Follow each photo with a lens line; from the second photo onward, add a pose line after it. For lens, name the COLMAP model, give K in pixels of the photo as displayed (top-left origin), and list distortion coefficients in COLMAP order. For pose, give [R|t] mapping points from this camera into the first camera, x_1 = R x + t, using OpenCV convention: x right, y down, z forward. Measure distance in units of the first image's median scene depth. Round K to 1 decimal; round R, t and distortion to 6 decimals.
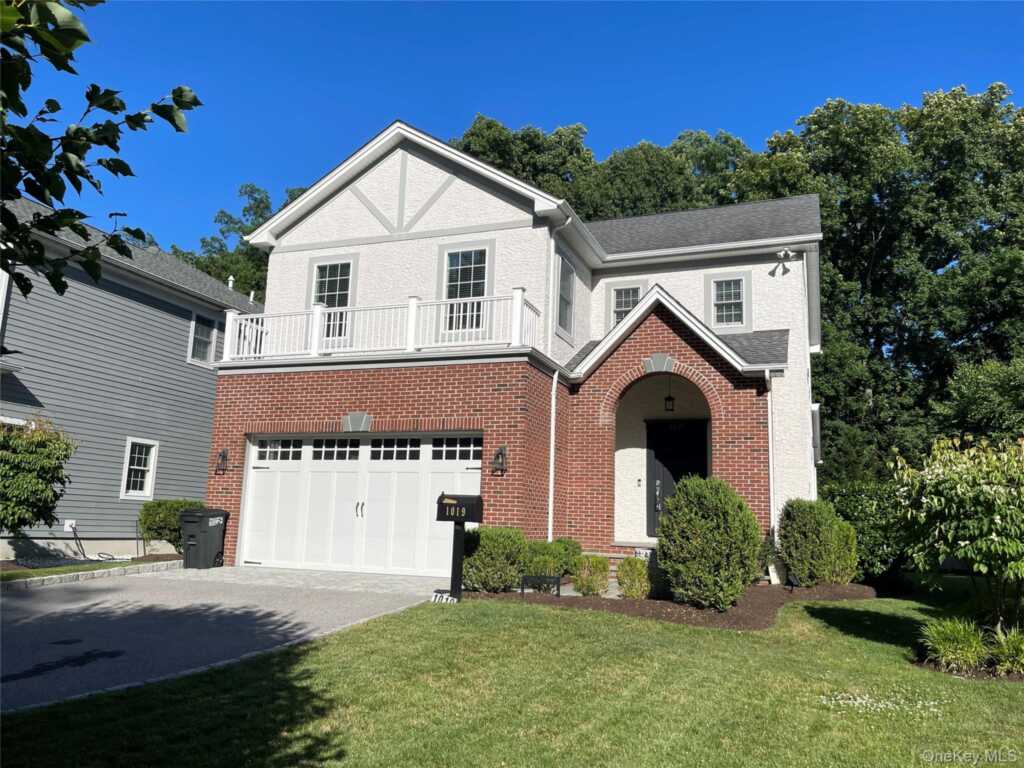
lens RADIAL K [[774.0, 0, 510.5], [0, 774.0, 382.4], [0, 0, 1]] dist [0.043814, -0.017858]
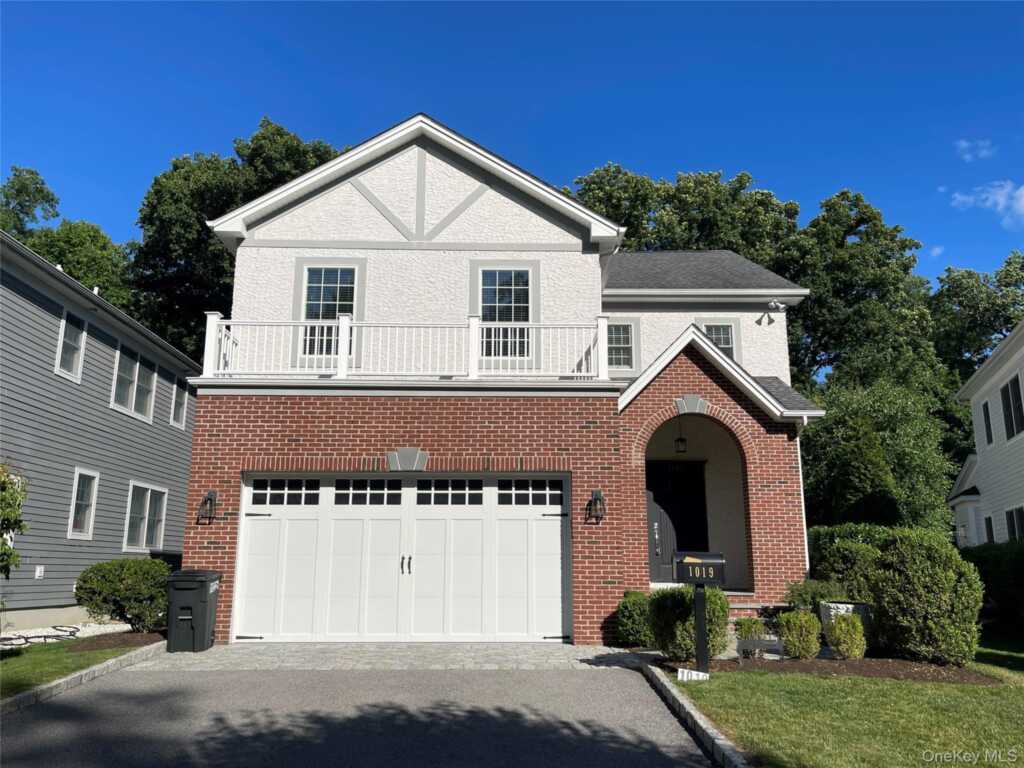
lens RADIAL K [[774.0, 0, 511.9], [0, 774.0, 385.7], [0, 0, 1]] dist [0.043814, -0.017858]
pose [[0.929057, 0.051944, 0.366271, -0.379824], [-0.038801, 0.998314, -0.043159, 0.002992], [-0.367895, 0.025886, 0.929507, 0.167758]]
